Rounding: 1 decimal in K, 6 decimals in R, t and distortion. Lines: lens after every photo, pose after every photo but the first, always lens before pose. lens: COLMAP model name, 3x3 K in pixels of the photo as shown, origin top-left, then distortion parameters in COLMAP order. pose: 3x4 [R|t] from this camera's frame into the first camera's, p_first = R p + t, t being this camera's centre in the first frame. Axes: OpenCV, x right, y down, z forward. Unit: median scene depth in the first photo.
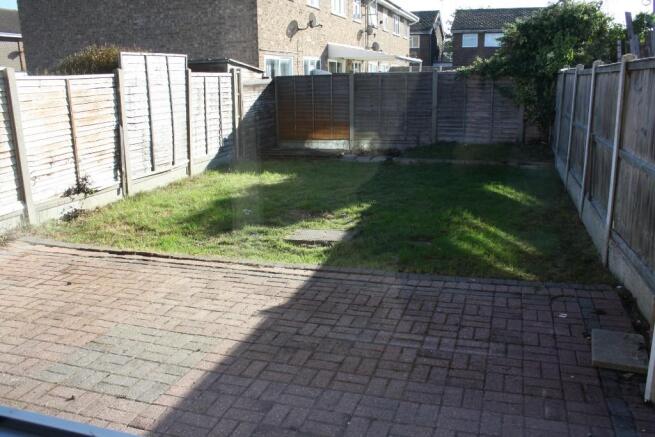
lens RADIAL K [[564.4, 0, 327.5], [0, 564.4, 218.5], [0, 0, 1]] dist [-0.072761, -0.000354]
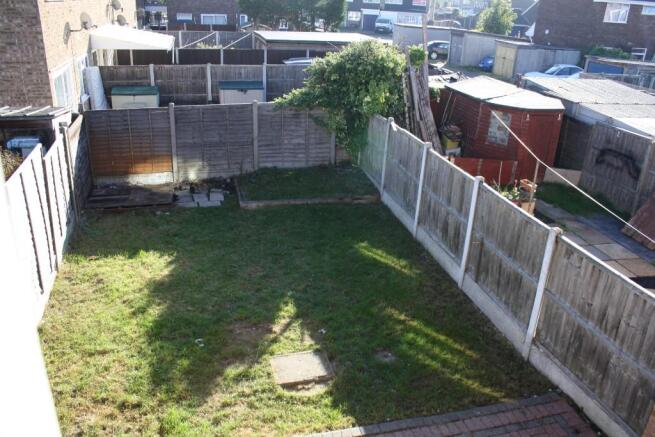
lens RADIAL K [[548.2, 0, 327.5], [0, 548.2, 218.5], [0, 0, 1]] dist [-0.163890, 0.166998]
pose [[0.862070, -0.147154, 0.484954, -0.211468], [0.076744, 0.983786, 0.162096, -0.204641], [-0.500945, -0.102521, 0.859386, 0.044083]]
